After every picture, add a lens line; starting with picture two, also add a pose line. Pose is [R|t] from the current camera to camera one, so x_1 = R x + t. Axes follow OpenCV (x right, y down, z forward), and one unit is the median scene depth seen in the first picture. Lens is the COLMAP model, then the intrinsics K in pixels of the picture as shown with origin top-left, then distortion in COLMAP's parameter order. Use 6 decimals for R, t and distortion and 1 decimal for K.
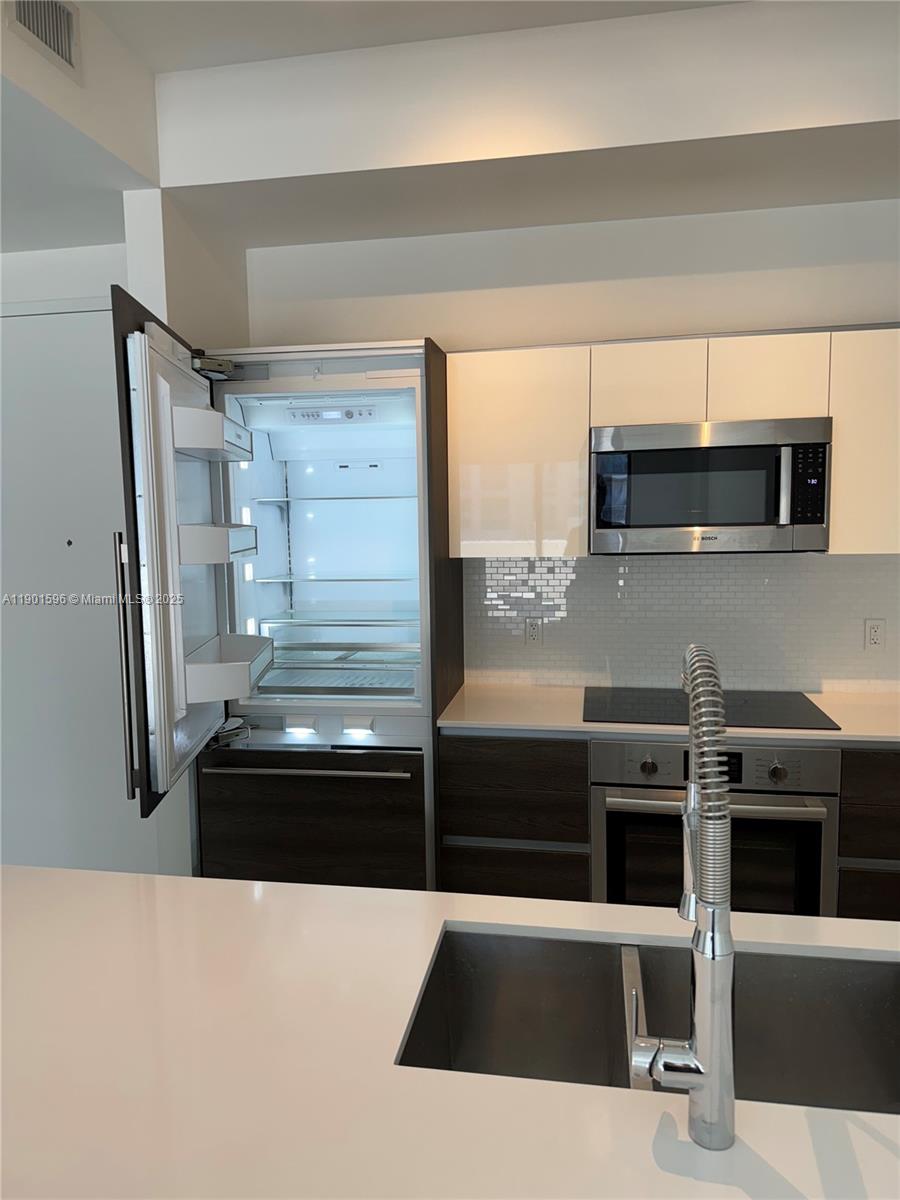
lens RADIAL K [[851.0, 0, 449.2], [0, 851.0, 605.9], [0, 0, 1]] dist [0.011806, -0.000287]
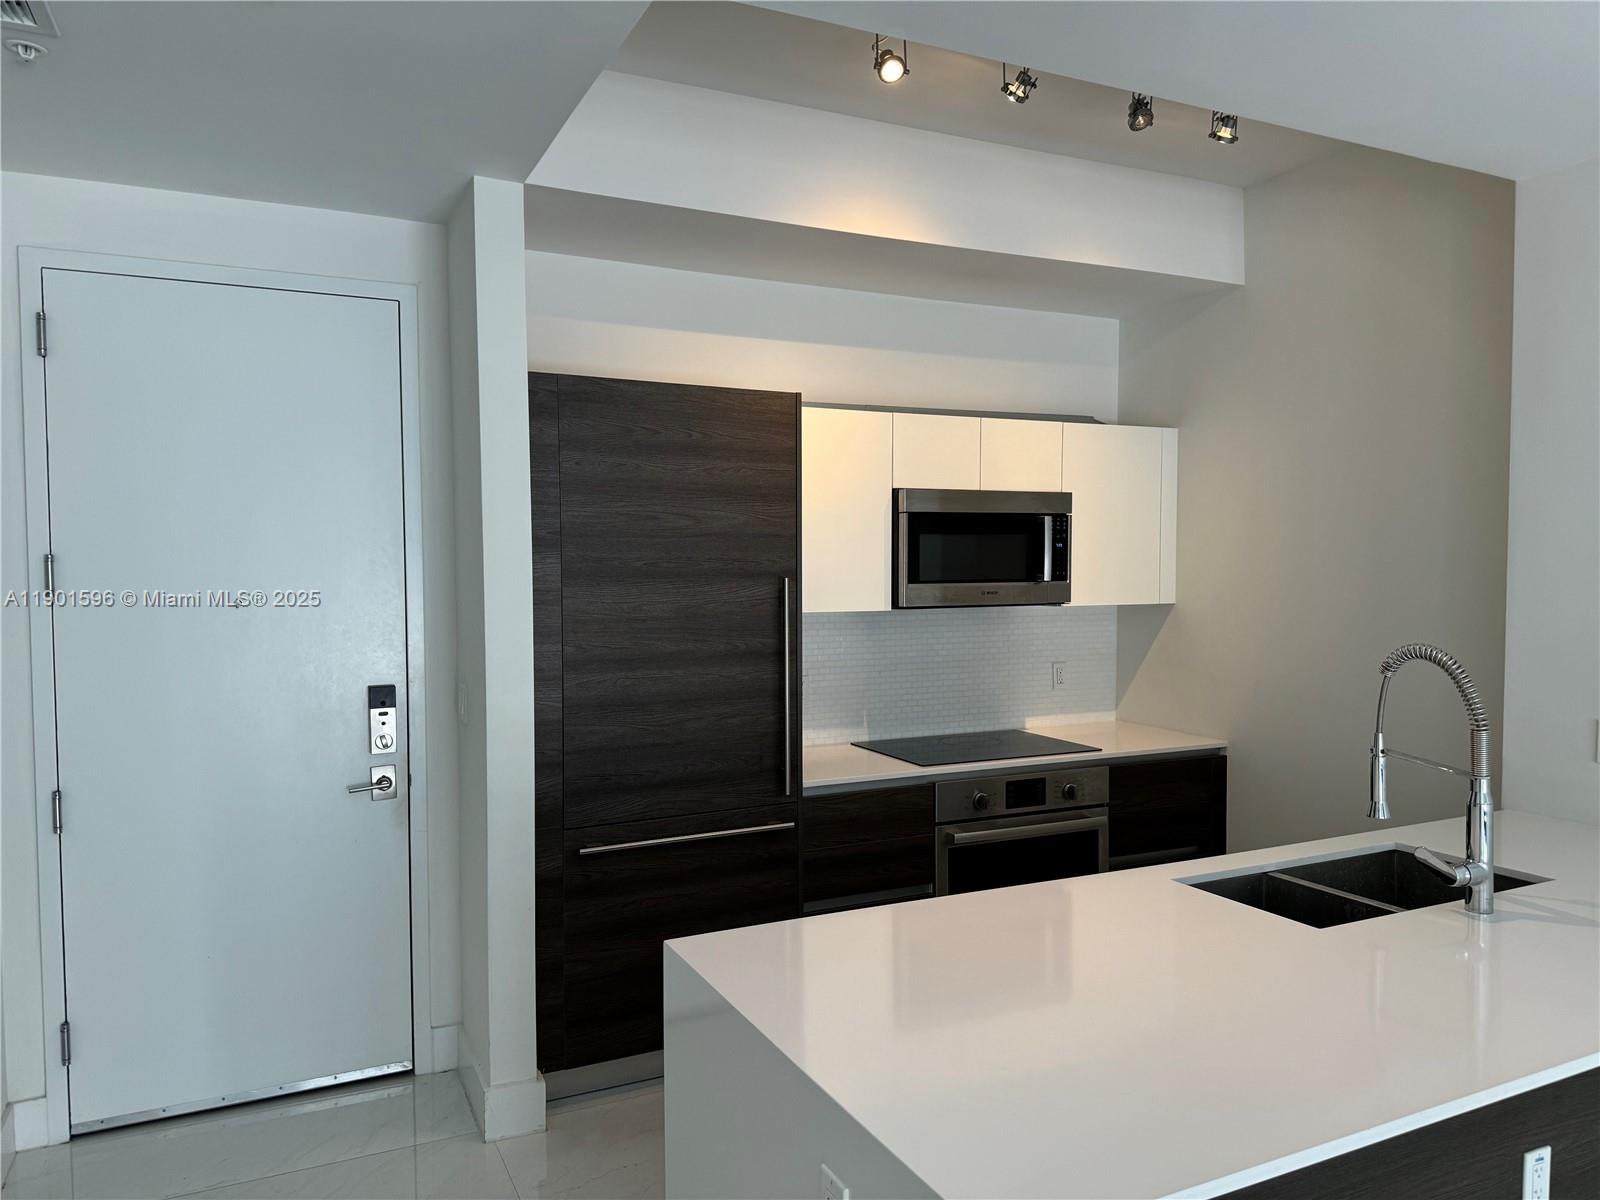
lens RADIAL K [[1134.6, 0, 807.8], [0, 1134.6, 593.3], [0, 0, 1]] dist [0.011806, -0.000287]
pose [[0.809464, -0.004905, 0.587149, -0.787677], [0.054778, 0.996235, -0.067197, 0.008474], [-0.584608, 0.086556, 0.806685, -0.066969]]
